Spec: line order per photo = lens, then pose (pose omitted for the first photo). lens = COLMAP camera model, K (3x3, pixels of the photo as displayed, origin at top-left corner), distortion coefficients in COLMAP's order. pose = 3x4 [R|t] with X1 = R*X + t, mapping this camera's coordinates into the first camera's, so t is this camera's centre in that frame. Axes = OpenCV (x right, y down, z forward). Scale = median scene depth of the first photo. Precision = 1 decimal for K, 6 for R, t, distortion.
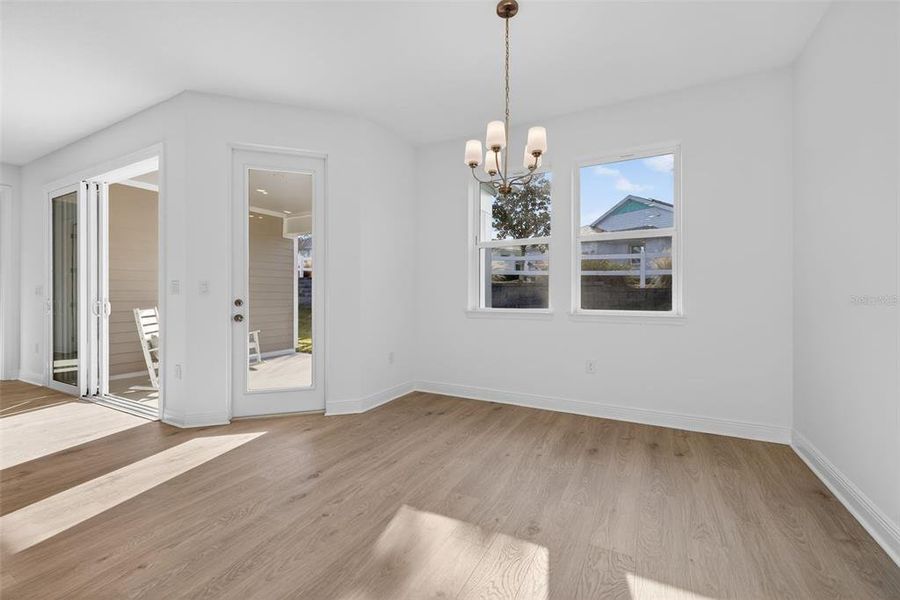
lens RADIAL K [[382.0, 0, 442.6], [0, 382.0, 299.9], [0, 0, 1]] dist [0.007157, 0.000725]
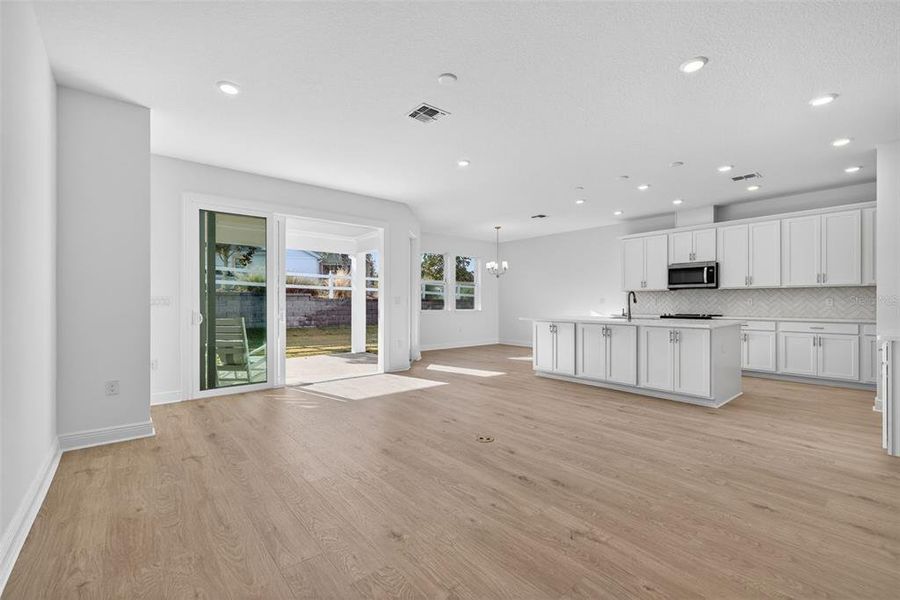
lens RADIAL K [[382.0, 0, 453.8], [0, 382.0, 308.9], [0, 0, 1]] dist [0.007157, 0.000725]
pose [[0.370040, -0.016152, 0.928875, -2.009721], [0.008337, 0.999866, 0.014065, -0.017368], [-0.928978, 0.002539, 0.370125, 0.009814]]
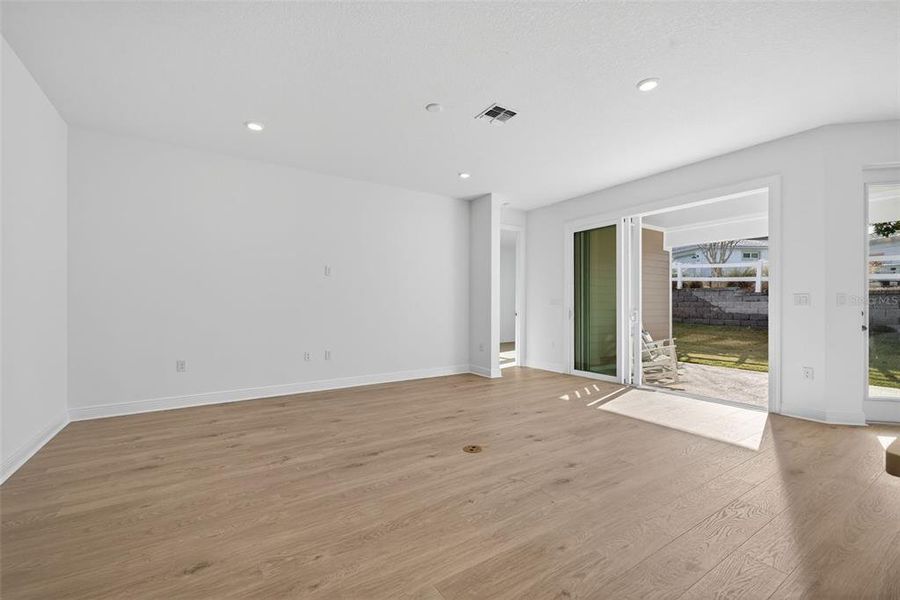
lens RADIAL K [[382.0, 0, 450.9], [0, 382.0, 303.8], [0, 0, 1]] dist [0.007157, 0.000725]
pose [[0.879535, -0.001228, -0.475833, -0.898588], [-0.004520, 0.999930, -0.010935, -0.002372], [0.475813, 0.011768, 0.879467, -0.434818]]
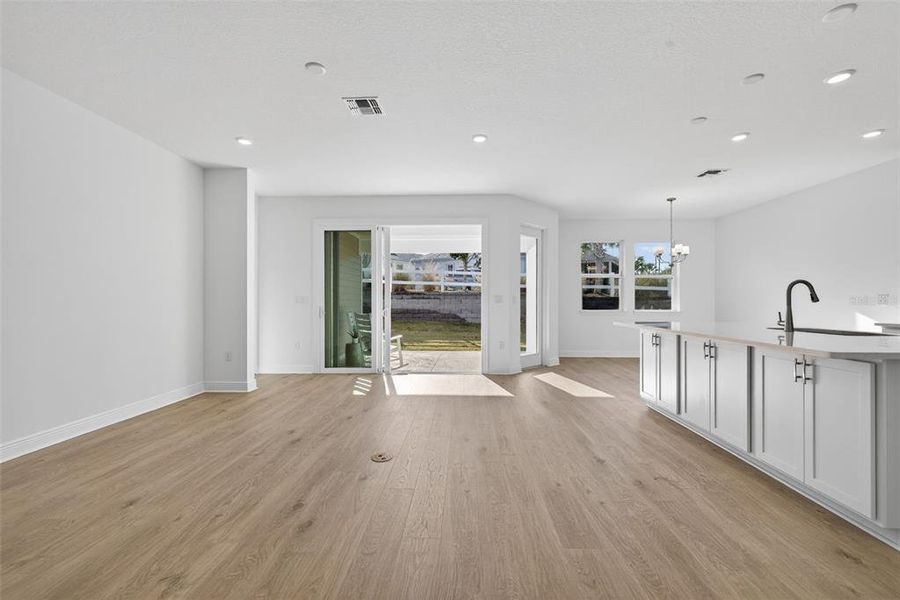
lens RADIAL K [[382.0, 0, 453.1], [0, 382.0, 301.5], [0, 0, 1]] dist [0.007157, 0.000725]
pose [[0.897457, -0.000845, 0.441100, -1.417676], [0.004075, 0.999971, -0.006376, -0.012348], [-0.441082, 0.007520, 0.897435, -0.452363]]
